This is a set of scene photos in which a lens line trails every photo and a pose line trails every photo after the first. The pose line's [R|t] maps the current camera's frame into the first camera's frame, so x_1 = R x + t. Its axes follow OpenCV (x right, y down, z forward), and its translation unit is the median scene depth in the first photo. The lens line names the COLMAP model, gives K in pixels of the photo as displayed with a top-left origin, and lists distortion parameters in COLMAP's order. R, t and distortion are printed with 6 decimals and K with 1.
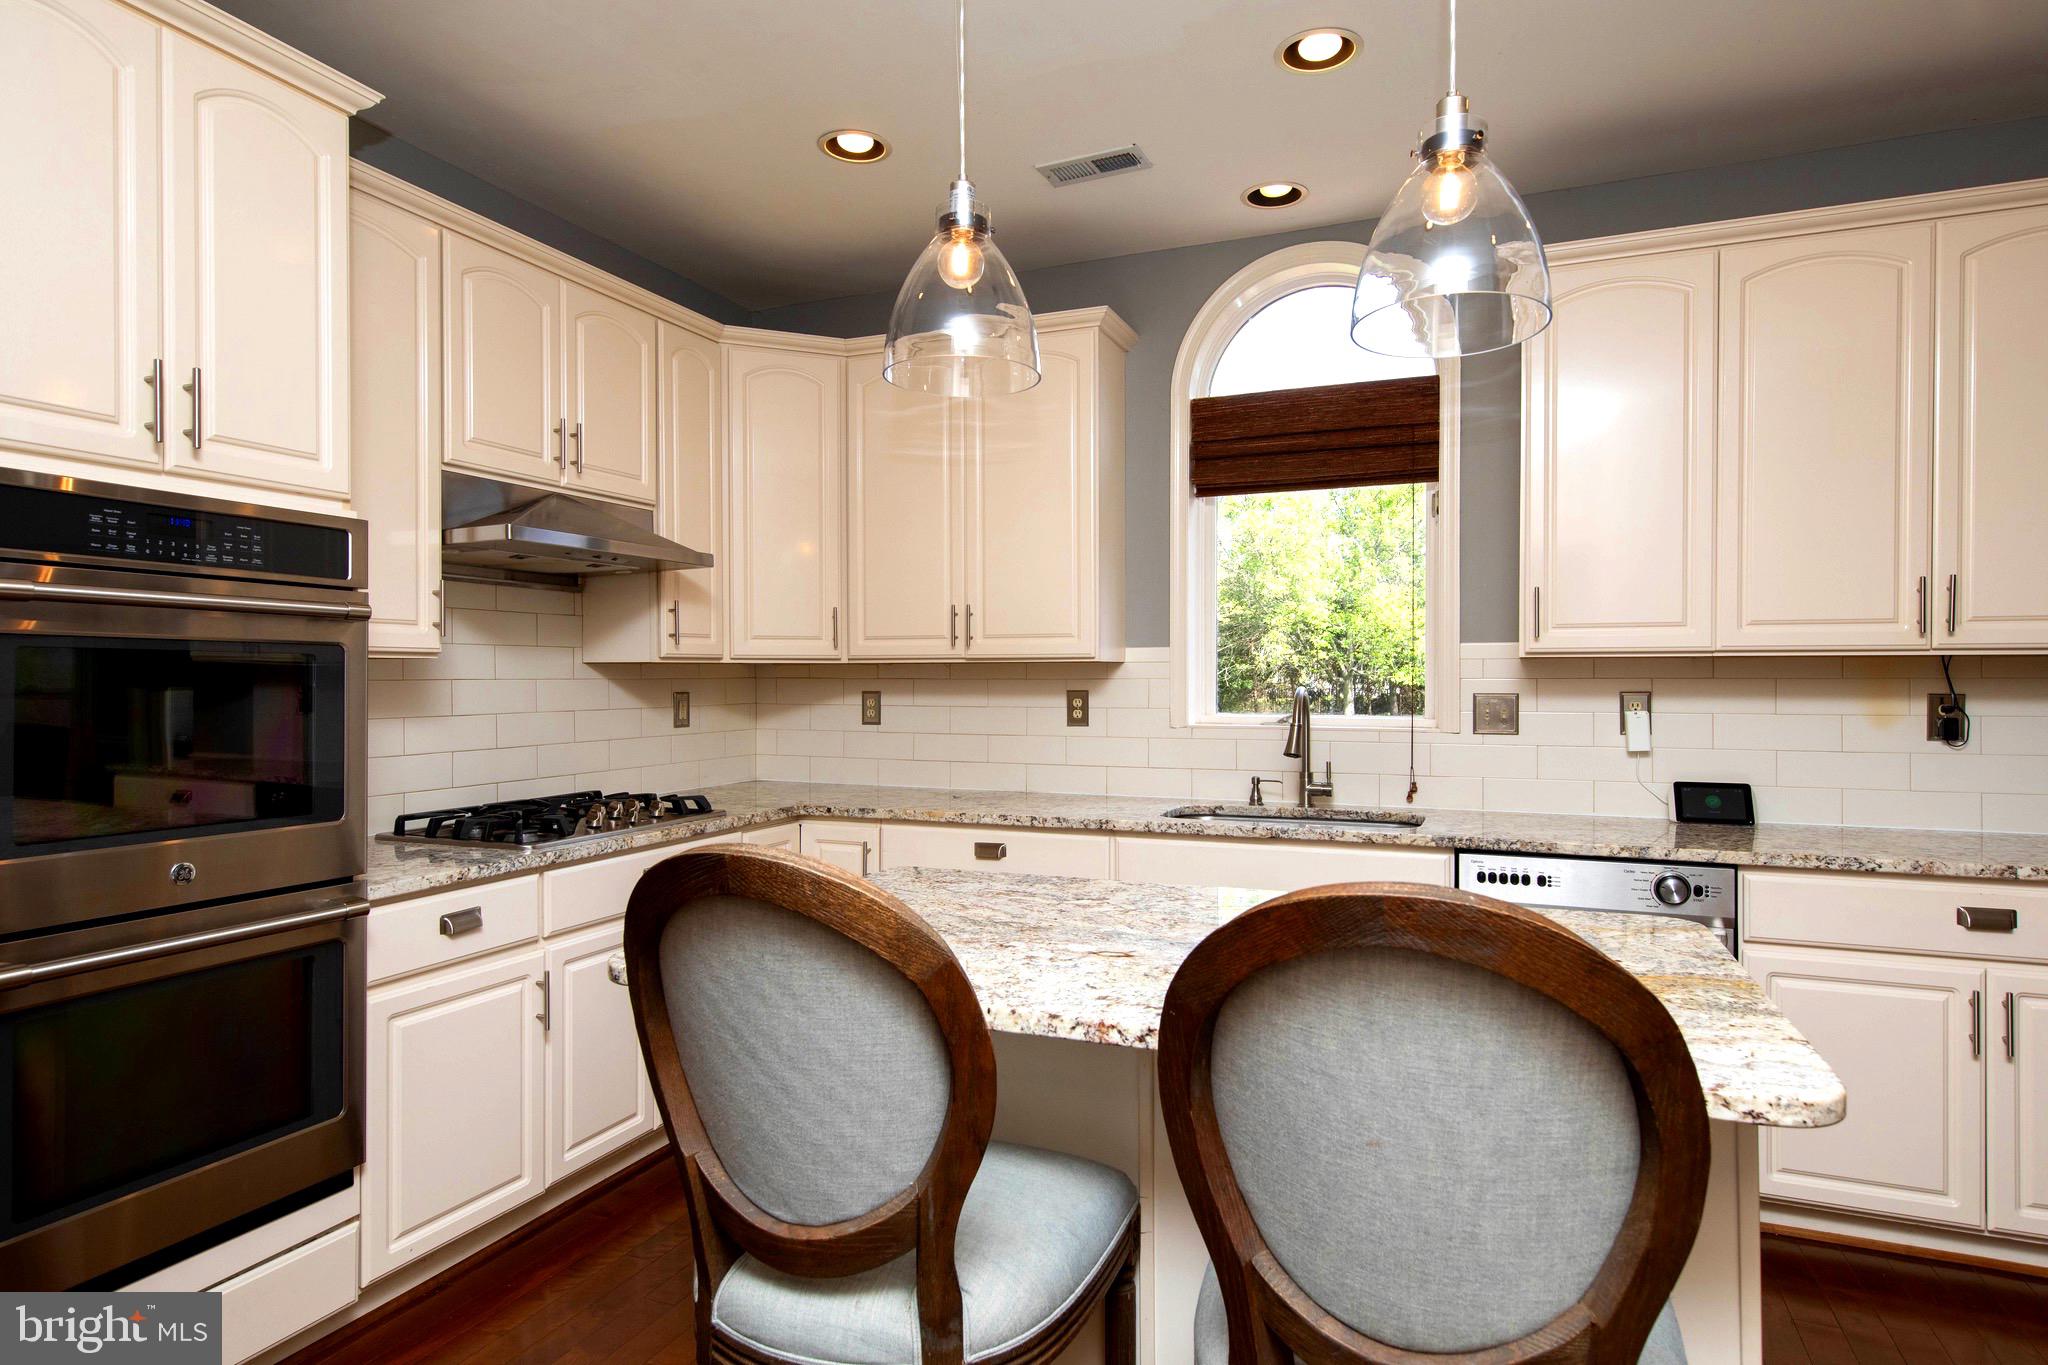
lens RADIAL K [[1140.6, 0, 1036.8], [0, 1140.6, 679.9], [0, 0, 1]] dist [0.011584, 0.000058]
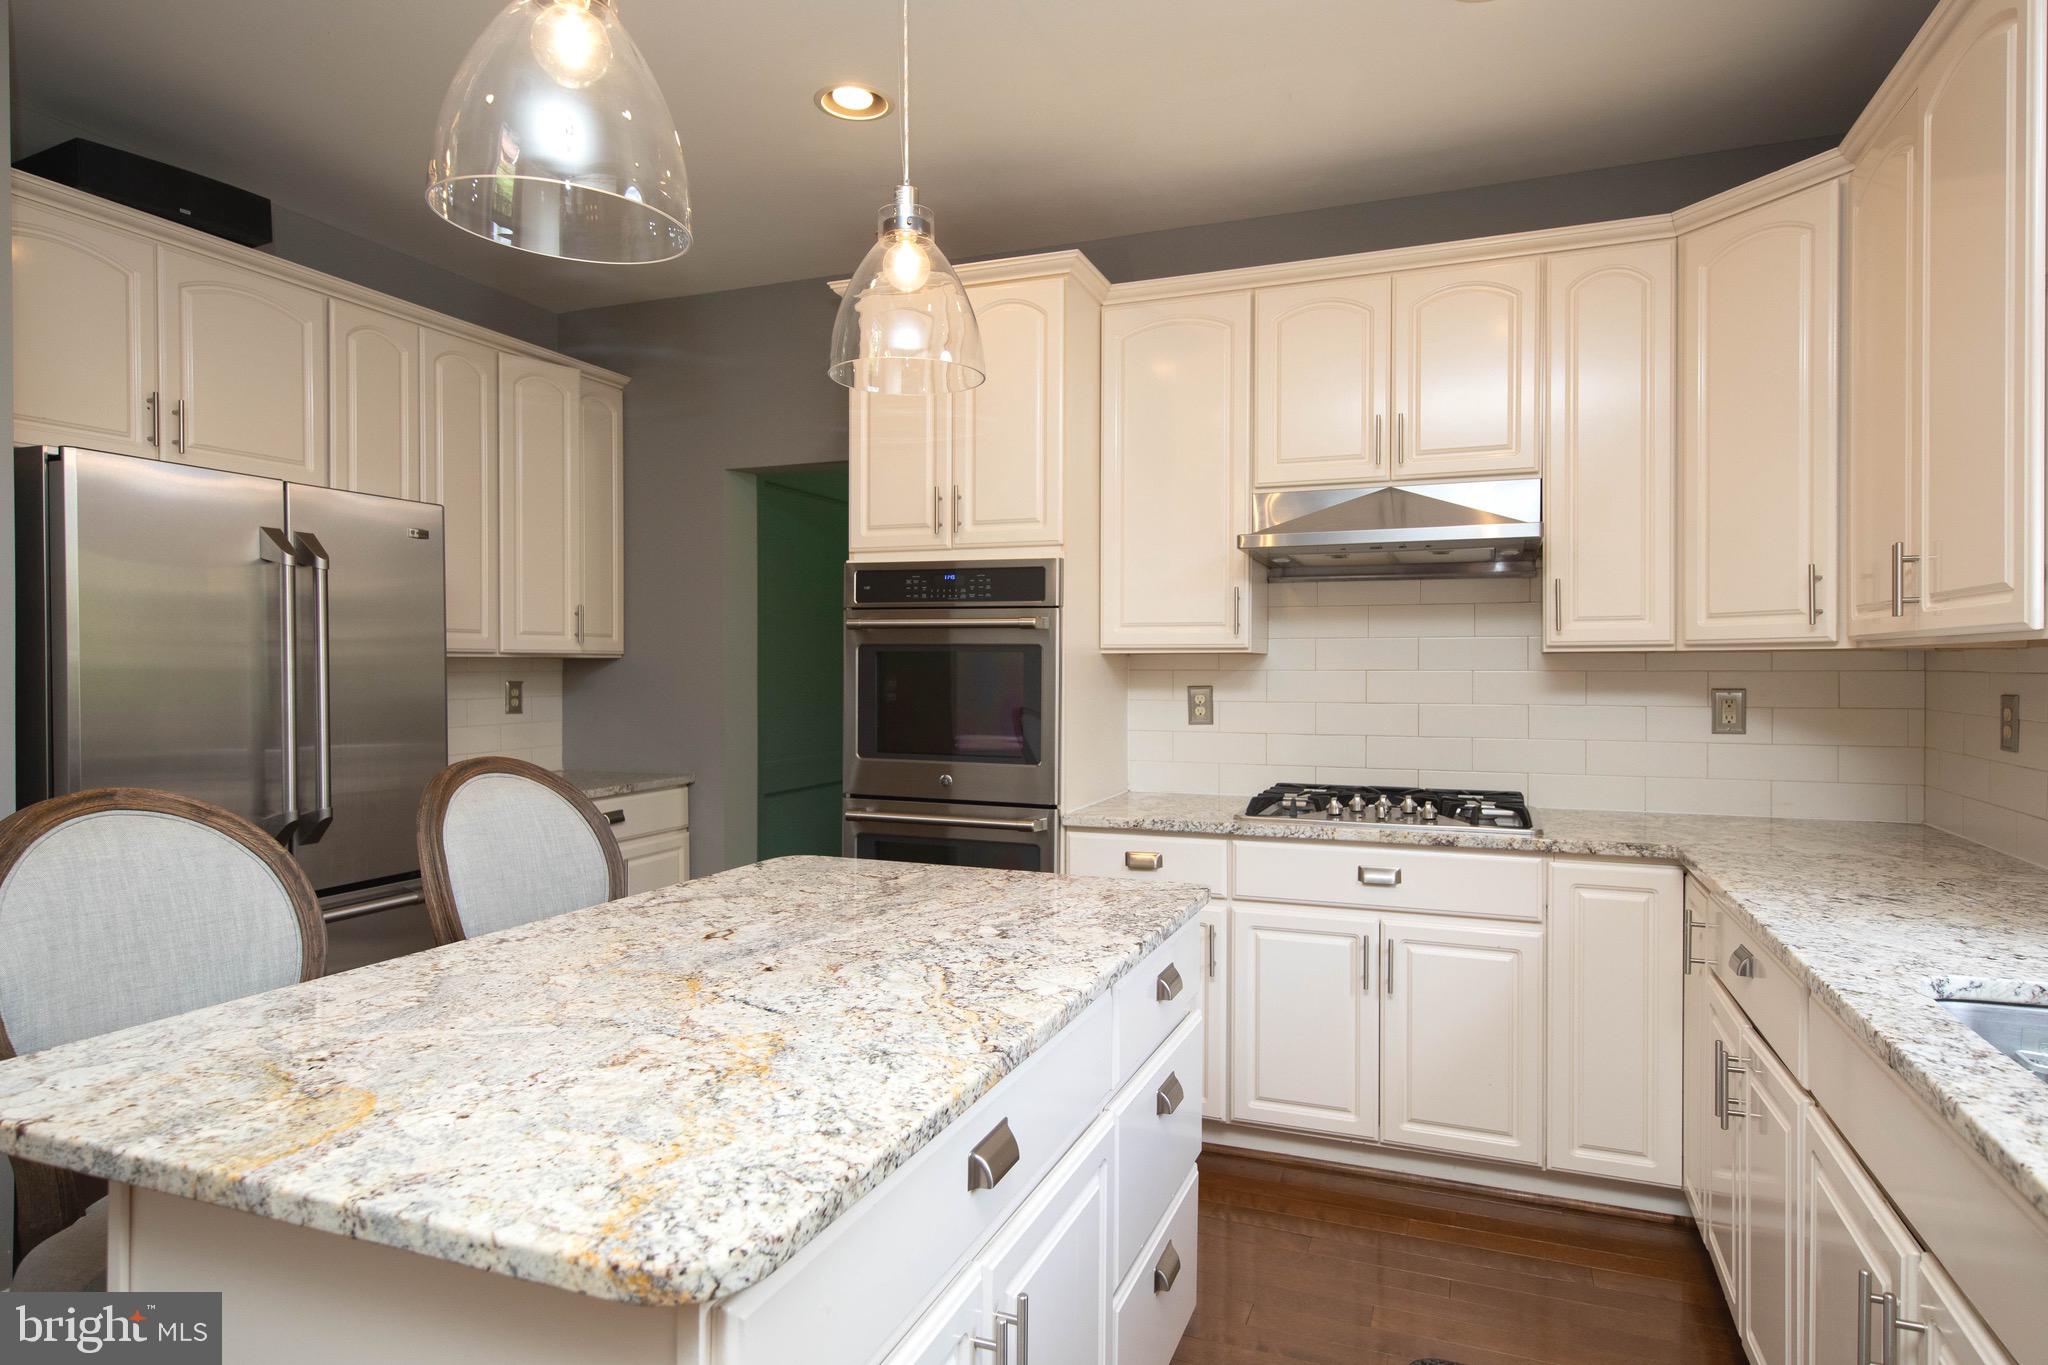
lens RADIAL K [[1140.6, 0, 1038.0], [0, 1140.6, 674.0], [0, 0, 1]] dist [0.011584, 0.000058]
pose [[0.019345, 0.009406, -0.999769, 0.677639], [-0.003700, 0.999950, 0.009336, -0.006017], [0.999806, 0.003519, 0.019379, 0.770174]]
